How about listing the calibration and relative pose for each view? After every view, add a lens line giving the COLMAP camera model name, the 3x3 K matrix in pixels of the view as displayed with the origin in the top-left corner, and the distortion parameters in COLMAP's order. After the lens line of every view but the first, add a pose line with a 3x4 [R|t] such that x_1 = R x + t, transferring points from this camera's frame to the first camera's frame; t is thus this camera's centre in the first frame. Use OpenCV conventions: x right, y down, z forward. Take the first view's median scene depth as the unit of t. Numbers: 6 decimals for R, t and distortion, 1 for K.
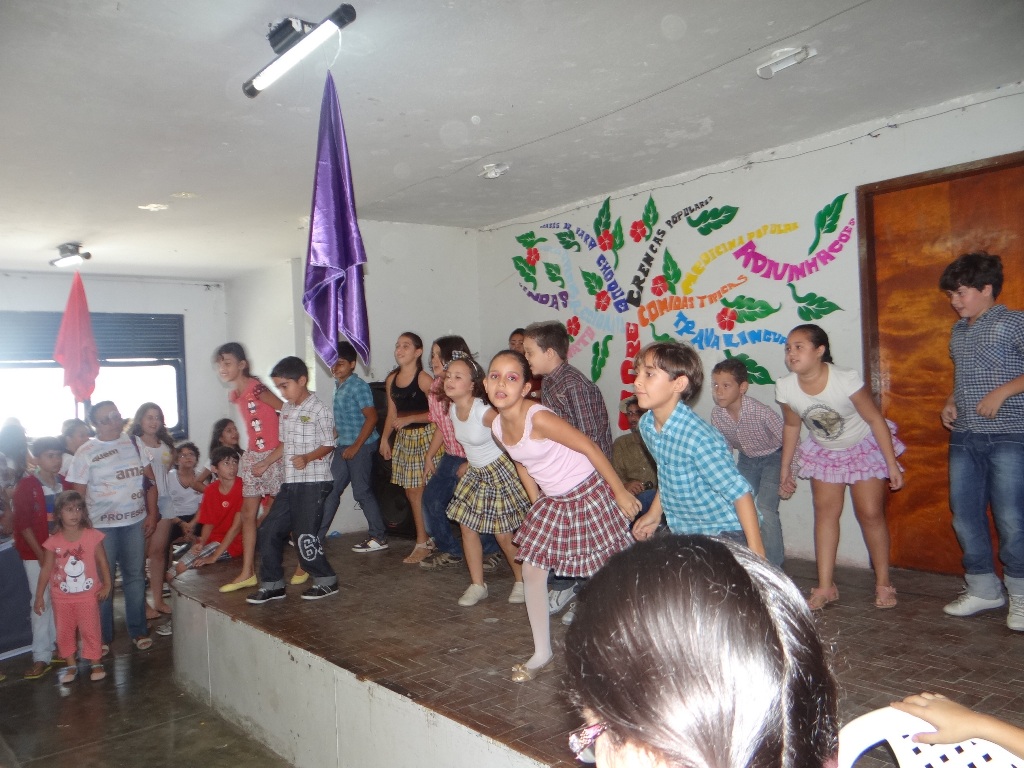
lens RADIAL K [[814.4, 0, 507.5], [0, 814.4, 385.1], [0, 0, 1]] dist [0.008490, 0.013150]
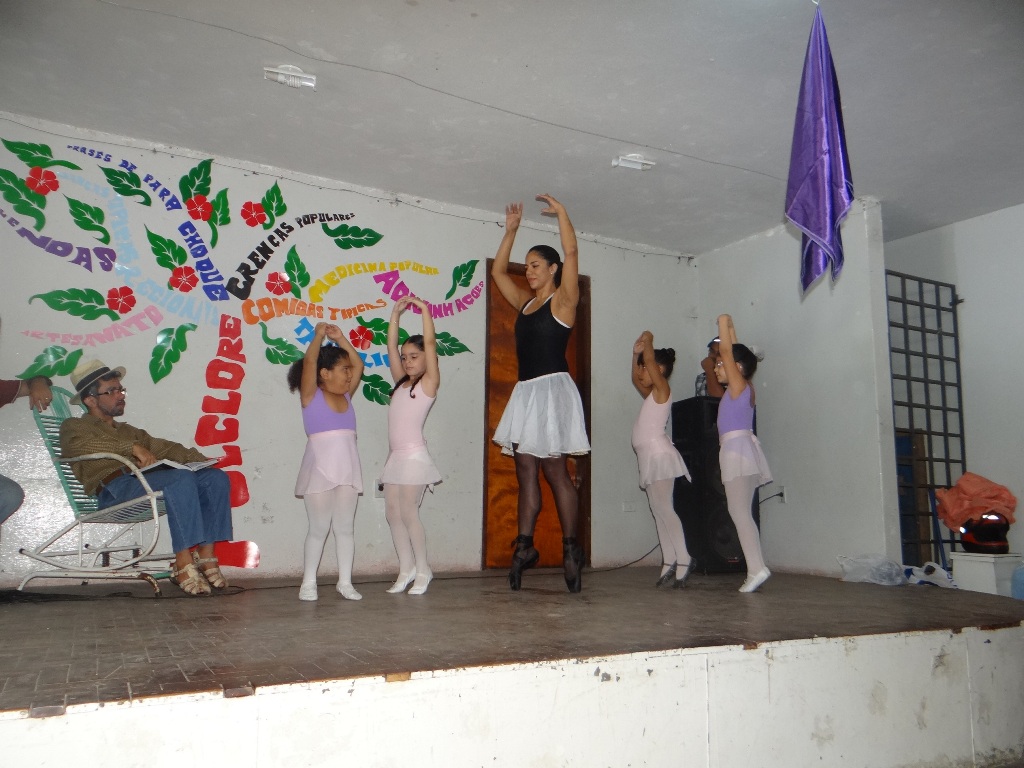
lens RADIAL K [[820.3, 0, 510.1], [0, 820.3, 376.4], [0, 0, 1]] dist [0.002543, -0.007104]
pose [[0.204893, 0.184446, 0.961248, -0.593730], [-0.026584, 0.982770, -0.182910, 0.131626], [-0.978423, 0.011923, 0.206266, 0.571424]]
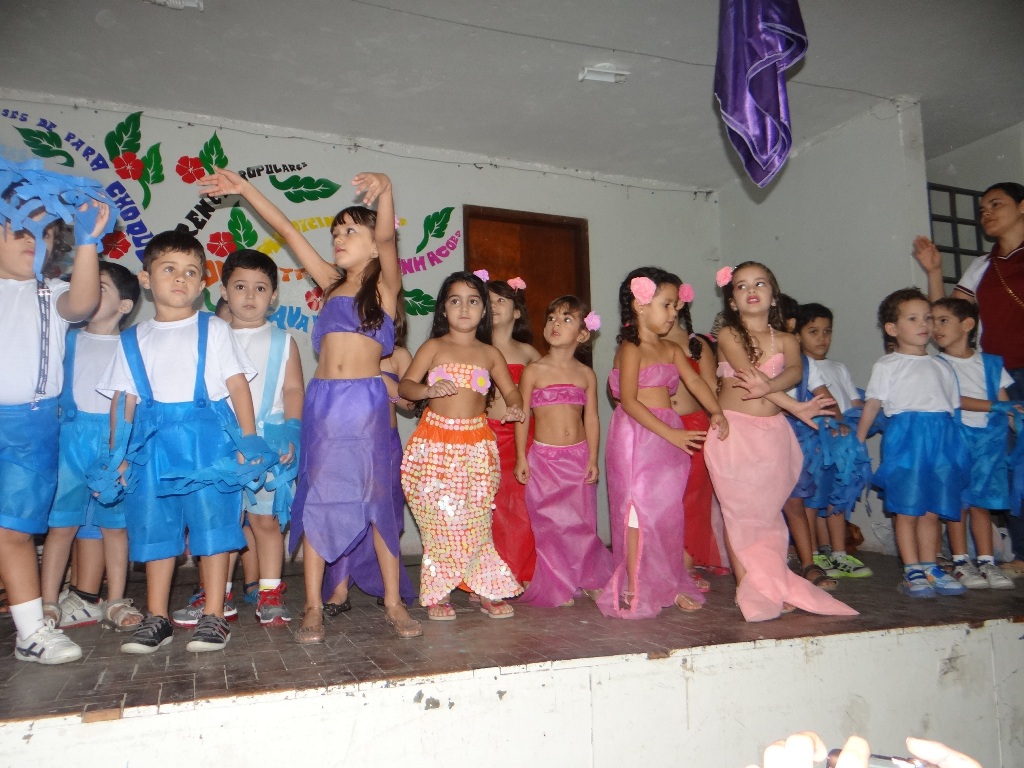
lens RADIAL K [[820.3, 0, 510.1], [0, 820.3, 376.4], [0, 0, 1]] dist [0.002543, -0.007104]
pose [[0.320921, 0.143342, 0.936196, -0.457659], [0.001516, 0.988402, -0.151855, 0.128891], [-0.947105, 0.050153, 0.316981, 0.480319]]
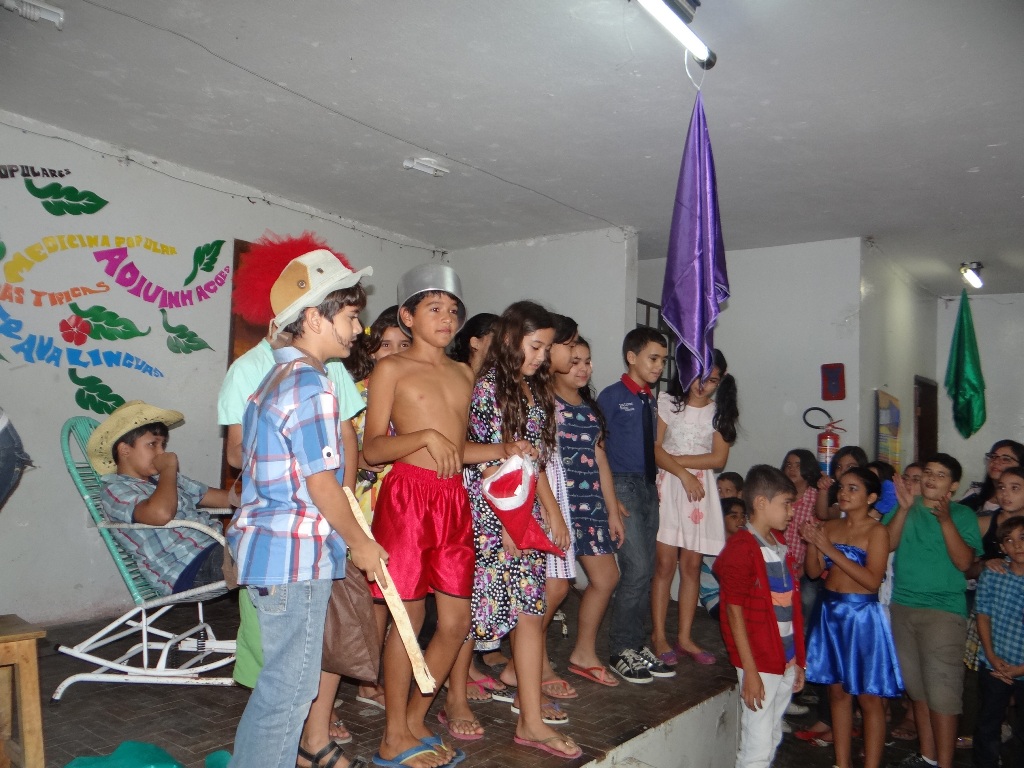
lens RADIAL K [[820.3, 0, 510.1], [0, 820.3, 376.4], [0, 0, 1]] dist [0.002543, -0.007104]
pose [[-0.207135, 0.103776, 0.972793, -0.543667], [-0.031140, 0.993155, -0.112578, 0.037173], [-0.977817, -0.053611, -0.202486, 0.689295]]
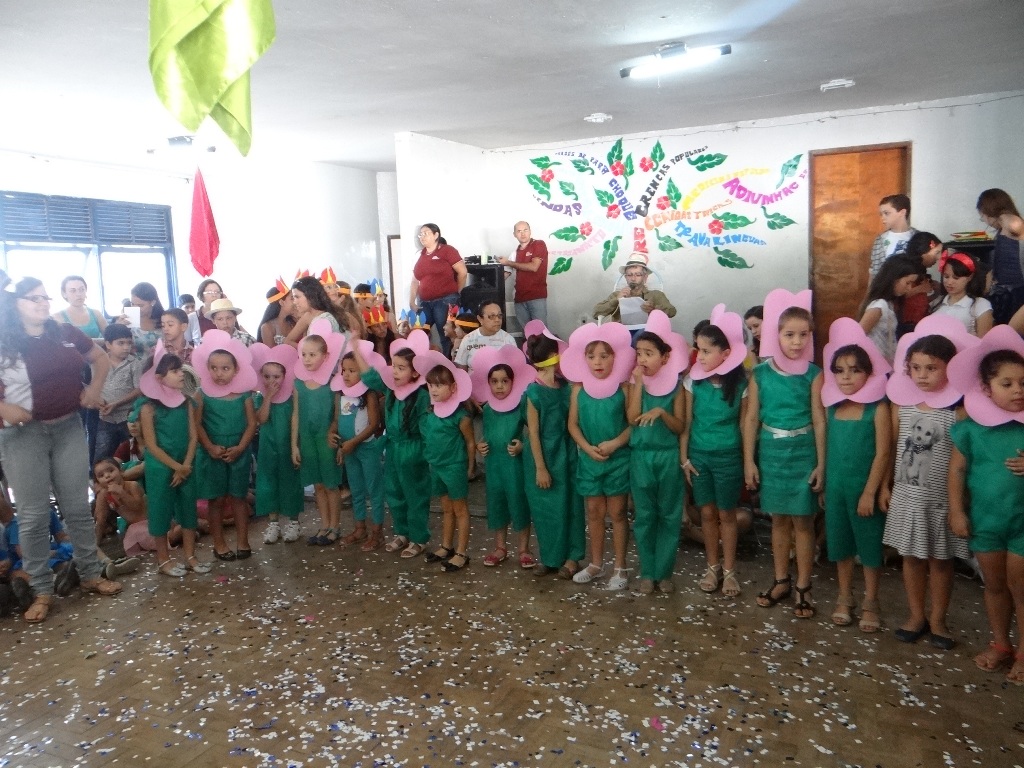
lens RADIAL K [[806.9, 0, 512.2], [0, 806.9, 371.9], [0, 0, 1]] dist [0.011148, 0.006421]
pose [[0.911387, -0.035145, 0.410046, -0.680570], [-0.002593, 0.995837, 0.091117, 0.051802], [-0.411542, -0.084106, 0.907502, -0.253130]]
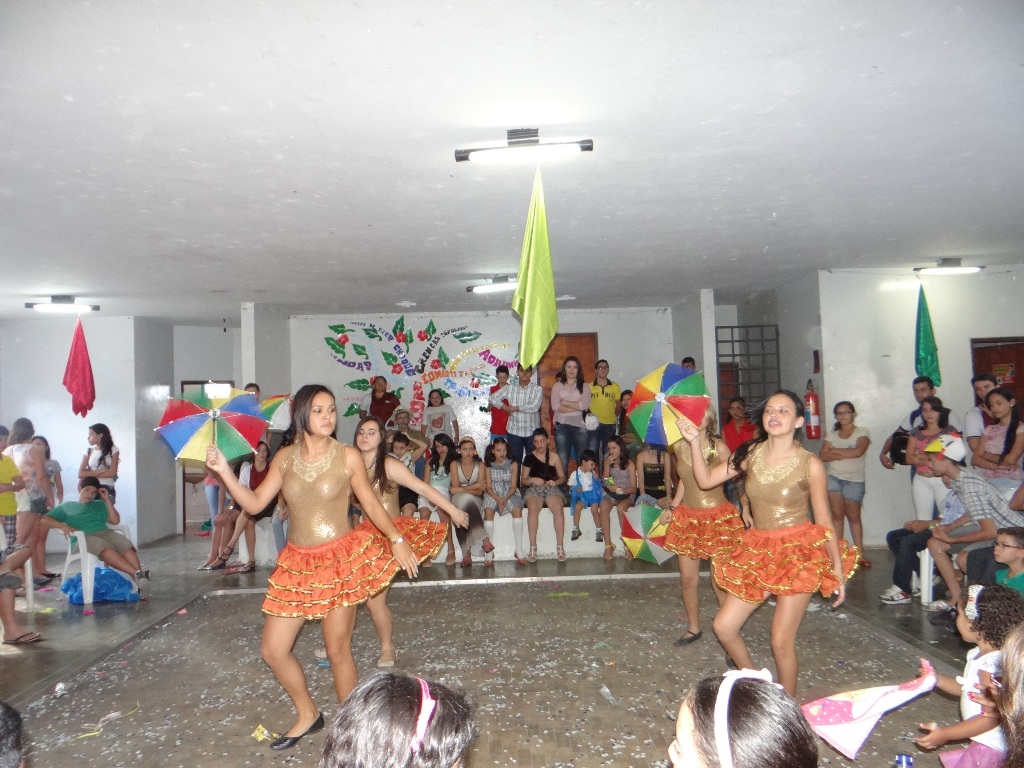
lens RADIAL K [[812.6, 0, 508.0], [0, 812.6, 382.9], [0, 0, 1]] dist [0.009157, 0.005610]
pose [[0.640294, 0.057839, 0.765949, -1.237526], [0.004181, 0.996884, -0.078773, 0.083385], [-0.768118, 0.053640, 0.638057, -0.421566]]
